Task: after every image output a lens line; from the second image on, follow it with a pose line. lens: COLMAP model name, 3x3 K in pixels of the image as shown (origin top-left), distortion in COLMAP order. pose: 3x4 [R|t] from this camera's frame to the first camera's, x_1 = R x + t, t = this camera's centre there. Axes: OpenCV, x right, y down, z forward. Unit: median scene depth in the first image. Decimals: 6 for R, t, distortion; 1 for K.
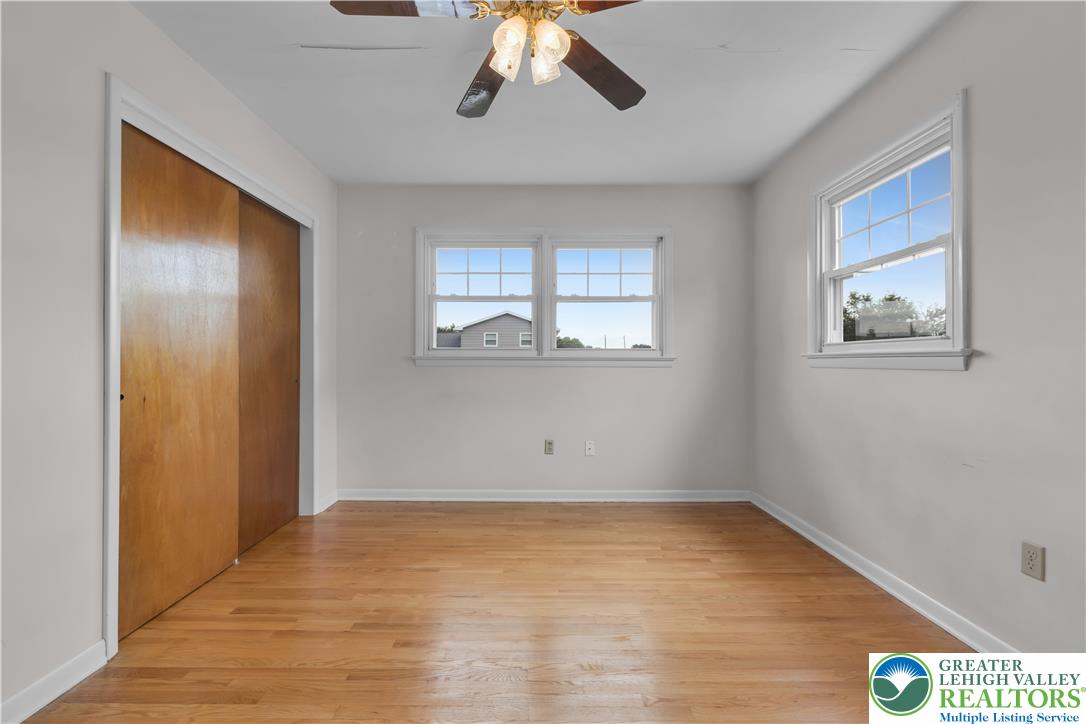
lens RADIAL K [[462.9, 0, 531.6], [0, 462.9, 358.4], [0, 0, 1]] dist [0.003095, -0.000696]
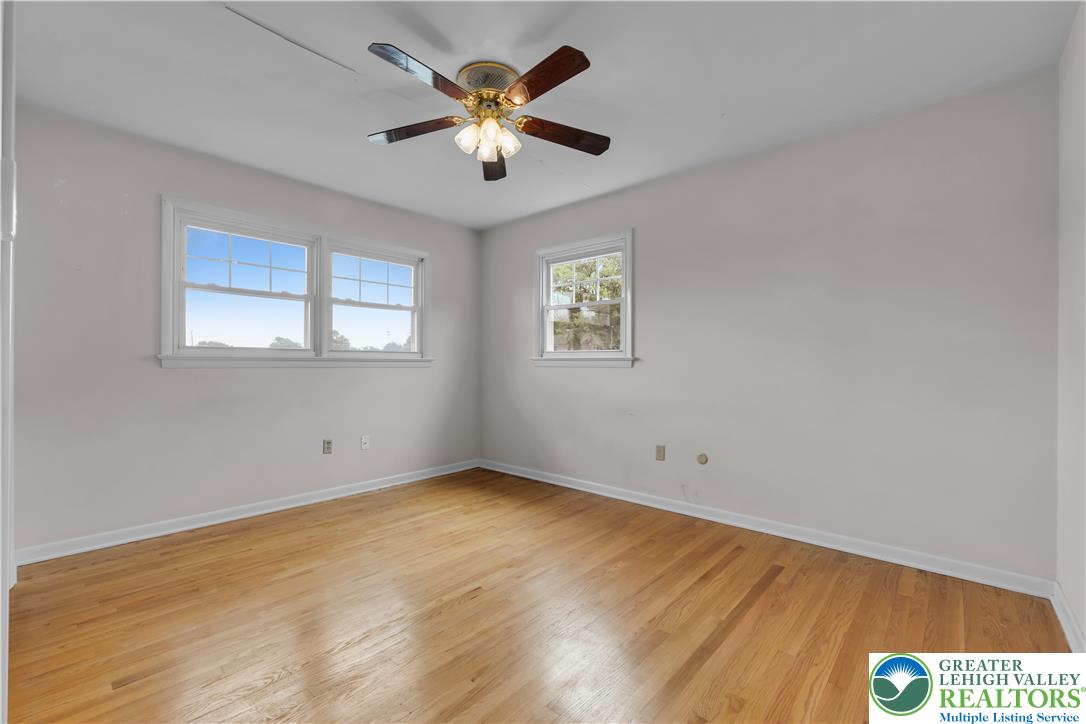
lens RADIAL K [[462.9, 0, 531.6], [0, 462.9, 358.4], [0, 0, 1]] dist [0.003095, -0.000696]
pose [[0.672821, 0.008786, 0.739753, -0.469836], [-0.007306, 0.999960, -0.005231, 0.000038], [-0.739769, -0.001885, 0.672858, -0.018210]]
